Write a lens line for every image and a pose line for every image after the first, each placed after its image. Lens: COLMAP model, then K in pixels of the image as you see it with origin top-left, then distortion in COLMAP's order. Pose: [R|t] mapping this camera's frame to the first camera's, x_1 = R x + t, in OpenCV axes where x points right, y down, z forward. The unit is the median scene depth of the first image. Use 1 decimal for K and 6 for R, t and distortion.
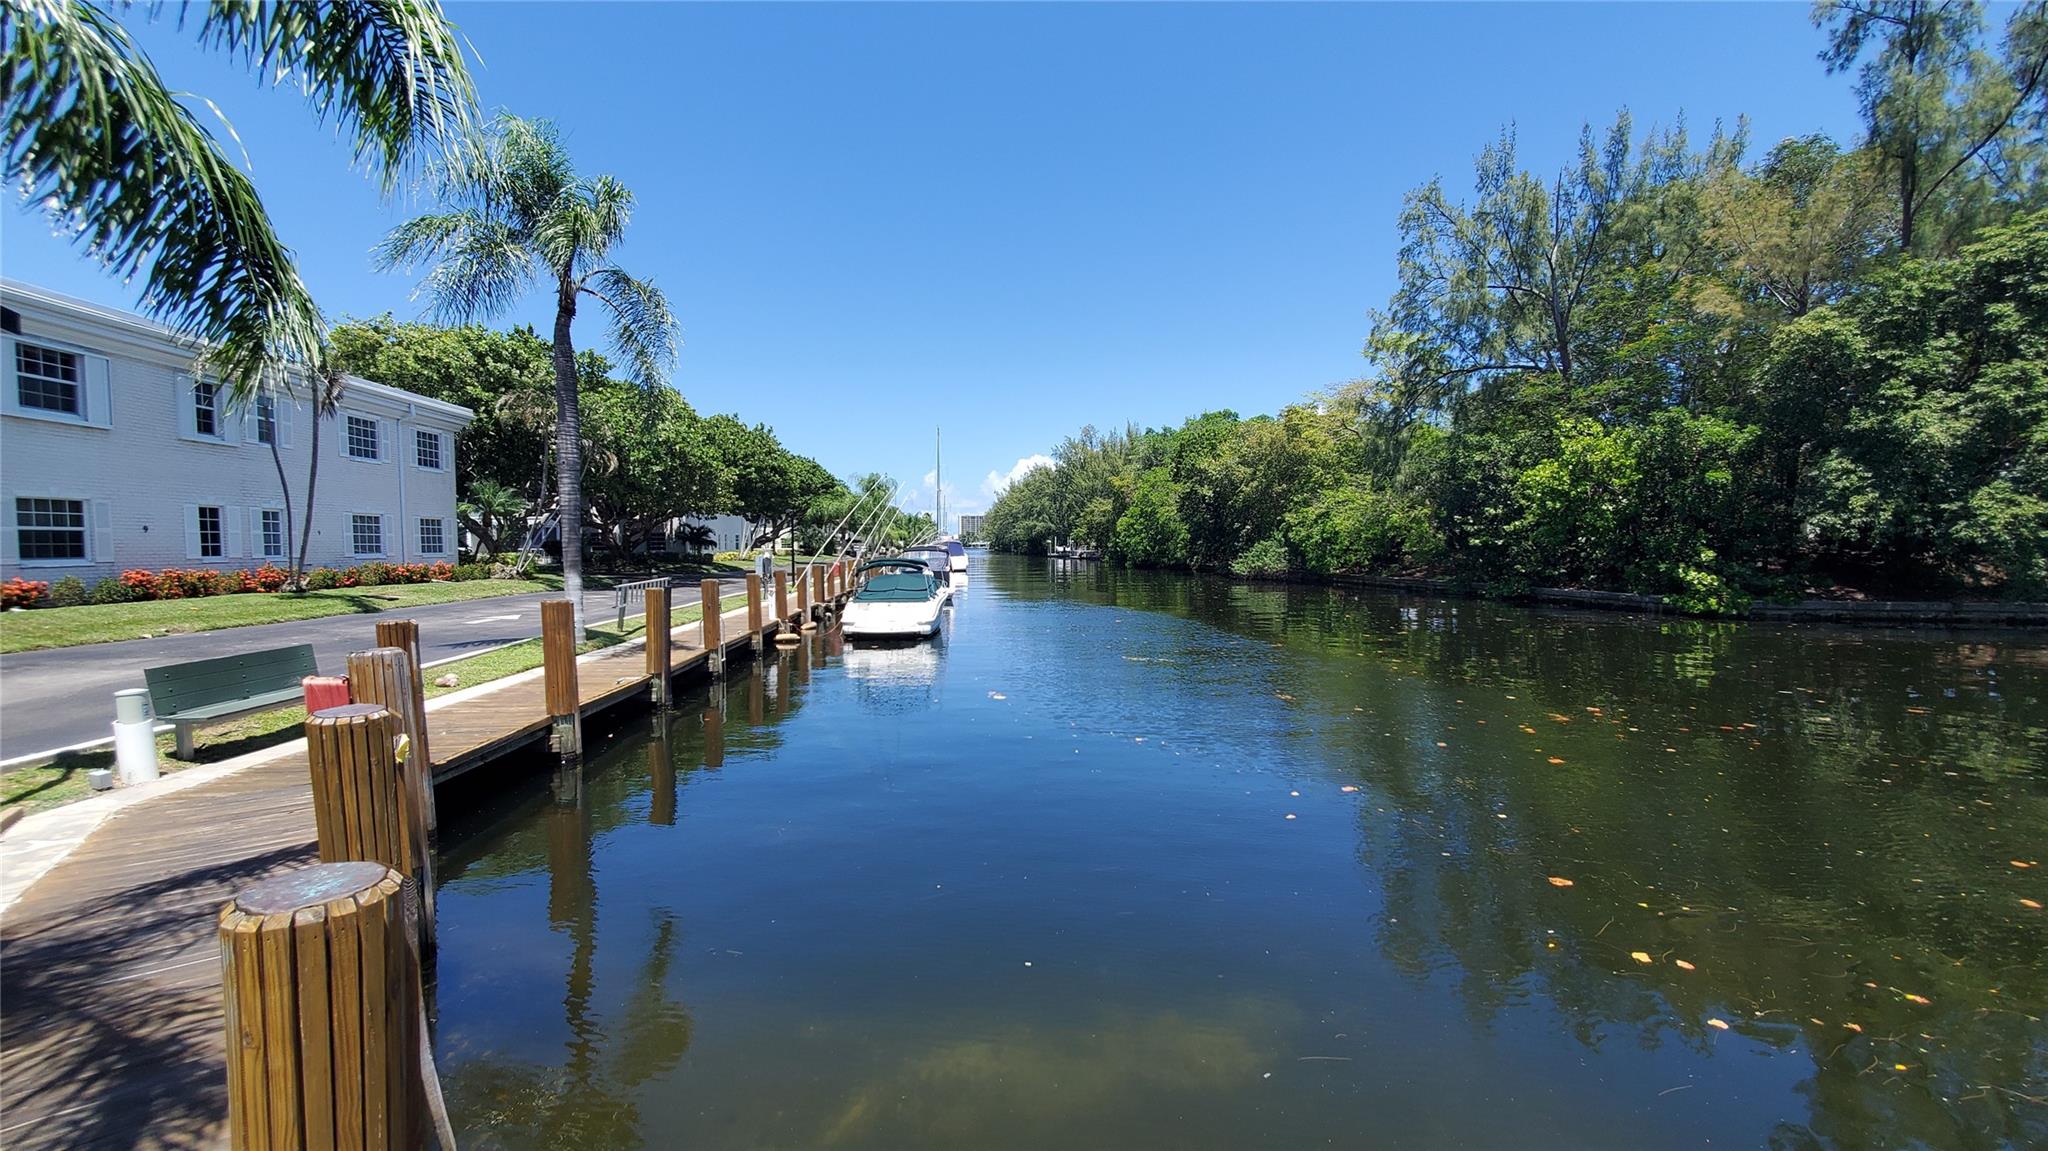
lens RADIAL K [[821.0, 0, 1025.3], [0, 821.0, 581.9], [0, 0, 1]] dist [-0.000980, 0.000004]
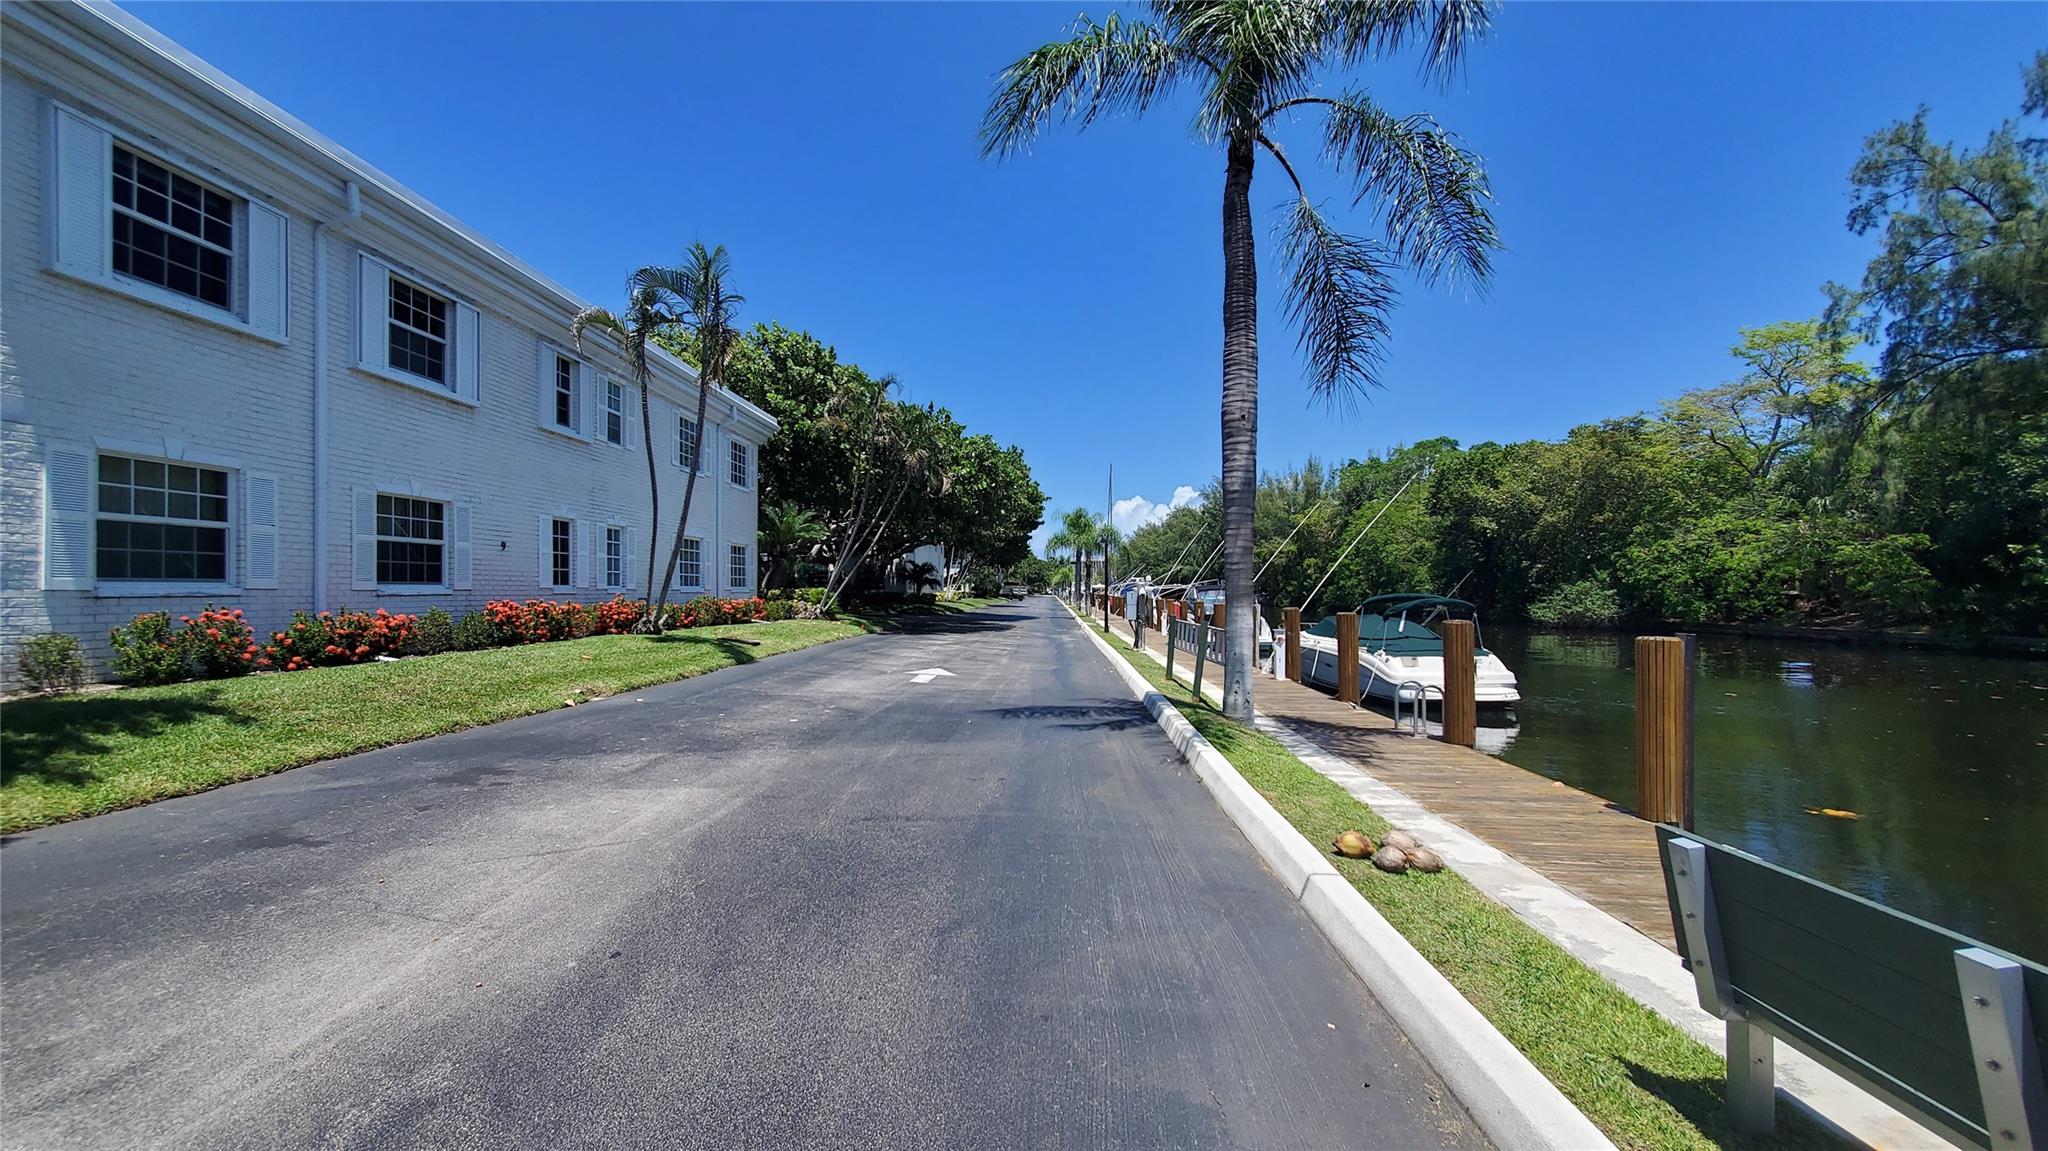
lens RADIAL K [[812.8, 0, 1019.4], [0, 812.8, 573.8], [0, 0, 1]] dist [0.001070, 0.000027]
pose [[0.992815, 0.001610, -0.119647, -0.379069], [-0.009424, 0.997855, -0.064775, 0.002412], [0.119286, 0.065437, 0.990701, 0.241261]]
